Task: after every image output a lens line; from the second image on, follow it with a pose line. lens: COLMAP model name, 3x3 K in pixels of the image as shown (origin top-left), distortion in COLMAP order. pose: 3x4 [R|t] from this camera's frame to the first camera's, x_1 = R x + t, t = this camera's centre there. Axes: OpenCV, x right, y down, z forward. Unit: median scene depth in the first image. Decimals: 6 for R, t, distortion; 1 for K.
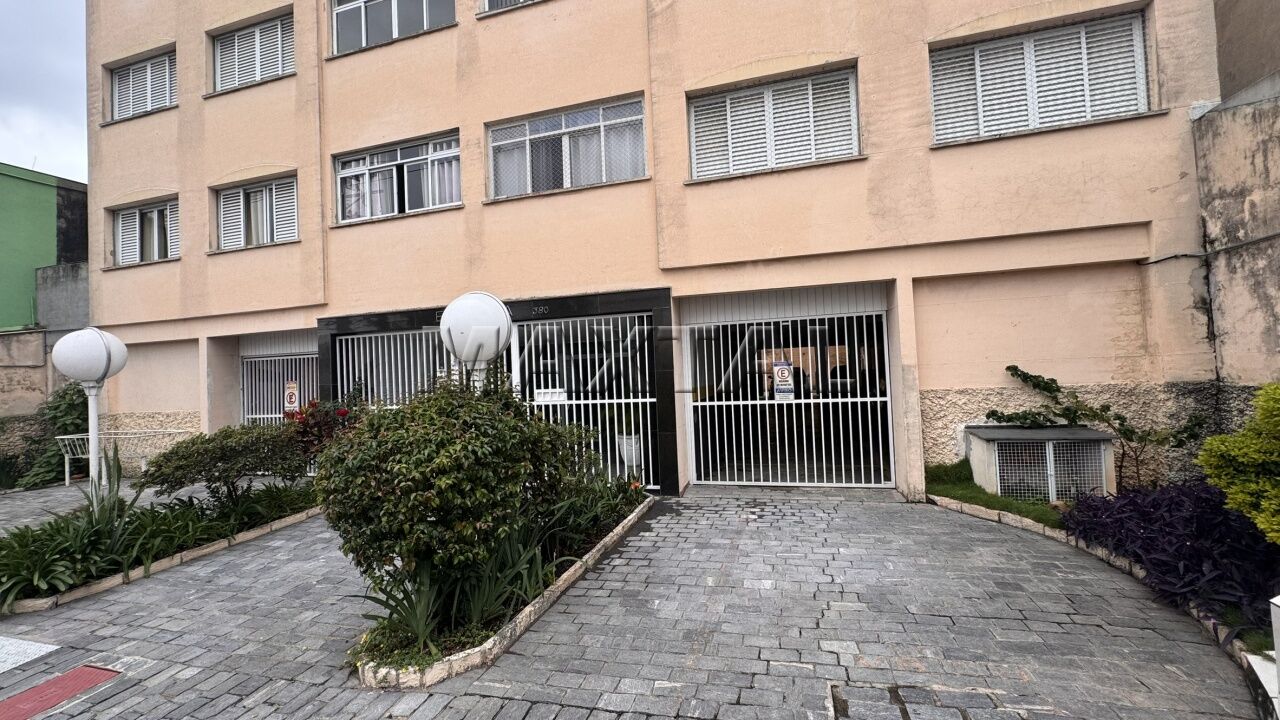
lens RADIAL K [[509.3, 0, 639.2], [0, 509.3, 359.6], [0, 0, 1]] dist [-0.002085, 0.000869]
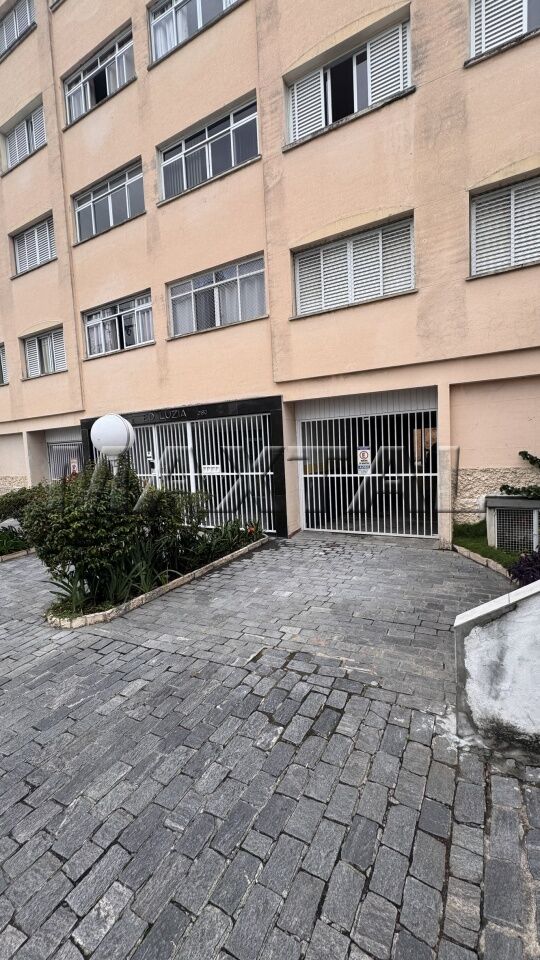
lens RADIAL K [[382.0, 0, 270.0], [0, 382.0, 480.0], [0, 0, 1]] dist [-0.002085, 0.000869]
pose [[0.977424, 0.012029, -0.210944, 0.279387], [0.013292, 0.992900, 0.118208, -0.035474], [0.210868, -0.118343, 0.970325, -0.082774]]
